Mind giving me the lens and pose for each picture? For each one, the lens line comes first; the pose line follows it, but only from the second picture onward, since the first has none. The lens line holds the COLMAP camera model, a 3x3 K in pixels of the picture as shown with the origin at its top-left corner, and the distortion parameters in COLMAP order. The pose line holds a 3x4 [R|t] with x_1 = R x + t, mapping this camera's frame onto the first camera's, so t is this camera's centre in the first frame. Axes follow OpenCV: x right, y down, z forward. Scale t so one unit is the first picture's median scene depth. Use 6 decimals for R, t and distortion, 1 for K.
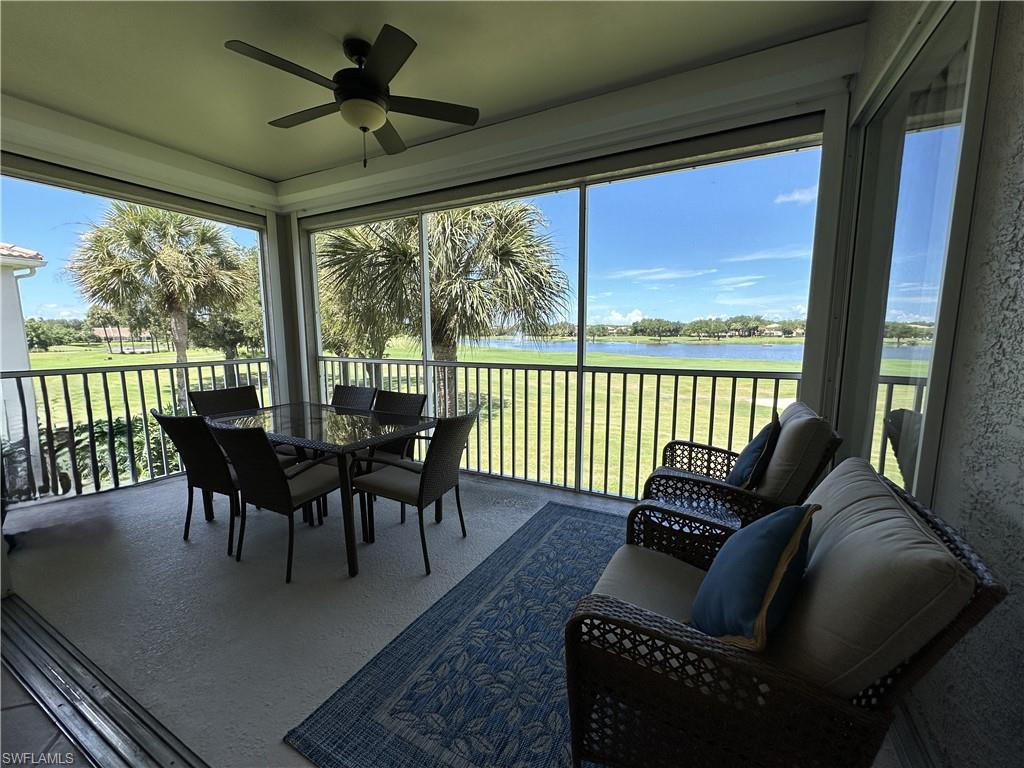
lens RADIAL K [[411.0, 0, 514.2], [0, 411.0, 384.0], [0, 0, 1]] dist [-0.000130, -0.000291]
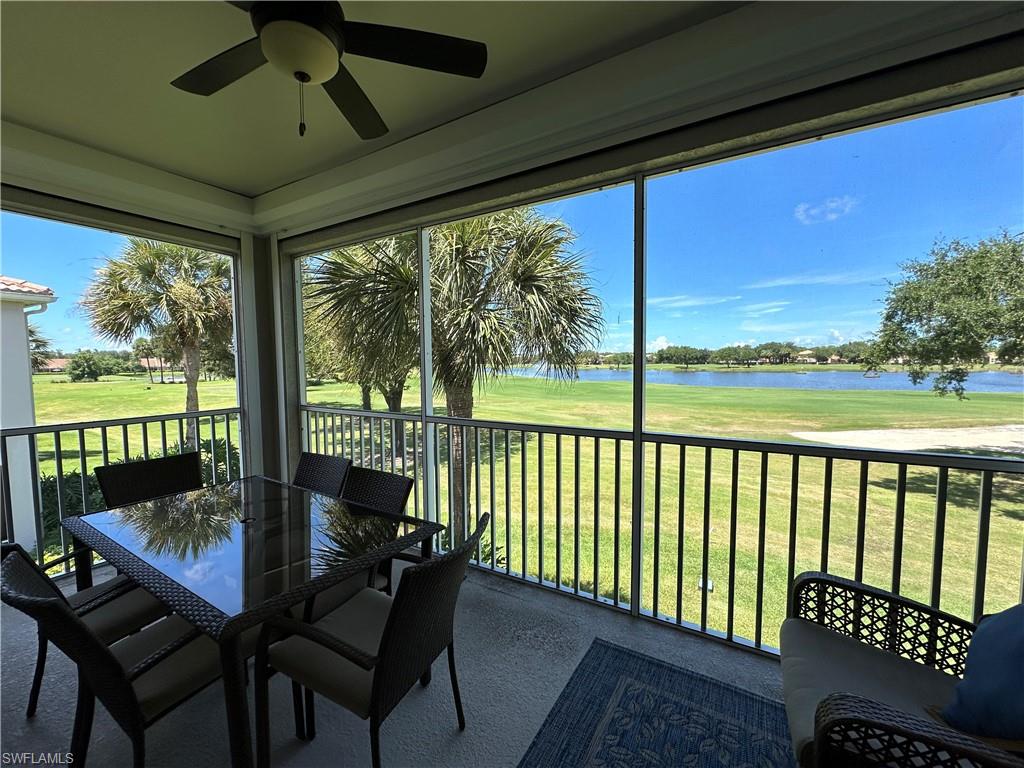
lens RADIAL K [[411.0, 0, 515.4], [0, 411.0, 385.7], [0, 0, 1]] dist [-0.000130, -0.000291]
pose [[0.998583, -0.002774, -0.053145, -0.005200], [-0.000604, 0.997986, -0.063430, -0.054394], [0.053214, 0.063372, 0.996570, 0.204708]]
